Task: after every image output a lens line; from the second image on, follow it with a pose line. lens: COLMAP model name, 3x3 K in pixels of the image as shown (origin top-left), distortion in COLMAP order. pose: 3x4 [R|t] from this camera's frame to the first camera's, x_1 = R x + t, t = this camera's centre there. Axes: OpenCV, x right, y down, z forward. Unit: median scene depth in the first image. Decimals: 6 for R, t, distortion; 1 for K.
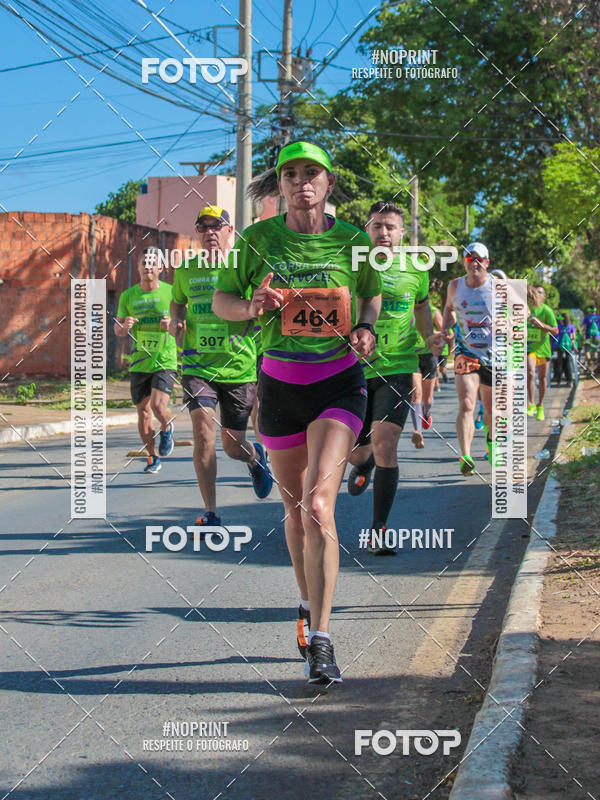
lens RADIAL K [[2244.7, 0, 269.5], [0, 2244.7, 255.6], [0, 0, 1]] dist [-0.077512, -0.037168]
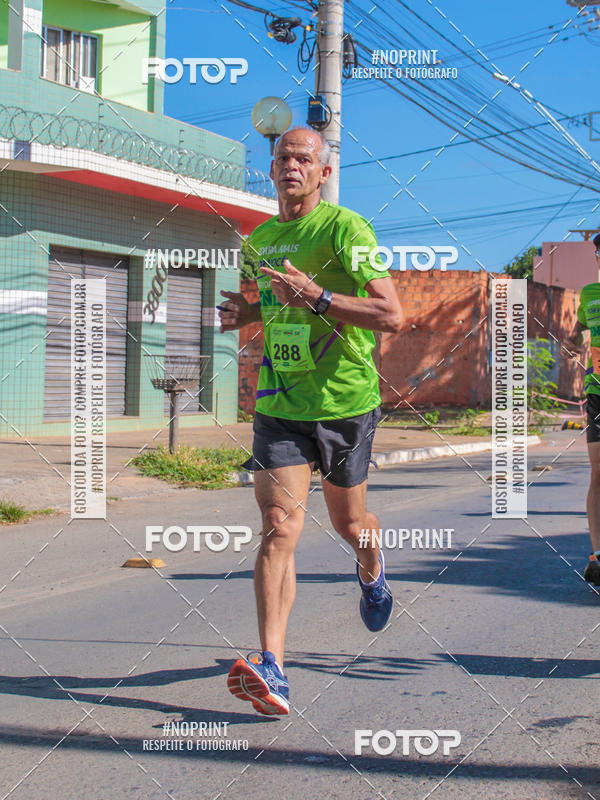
lens RADIAL K [[1531.5, 0, 379.7], [0, 1531.5, 339.5], [0, 0, 1]] dist [-0.062452, -0.059412]
pose [[0.979033, 0.006780, -0.203590, 0.031131], [-0.003424, 0.999853, 0.016829, 0.004382], [0.203674, -0.015779, 0.978912, 0.181708]]
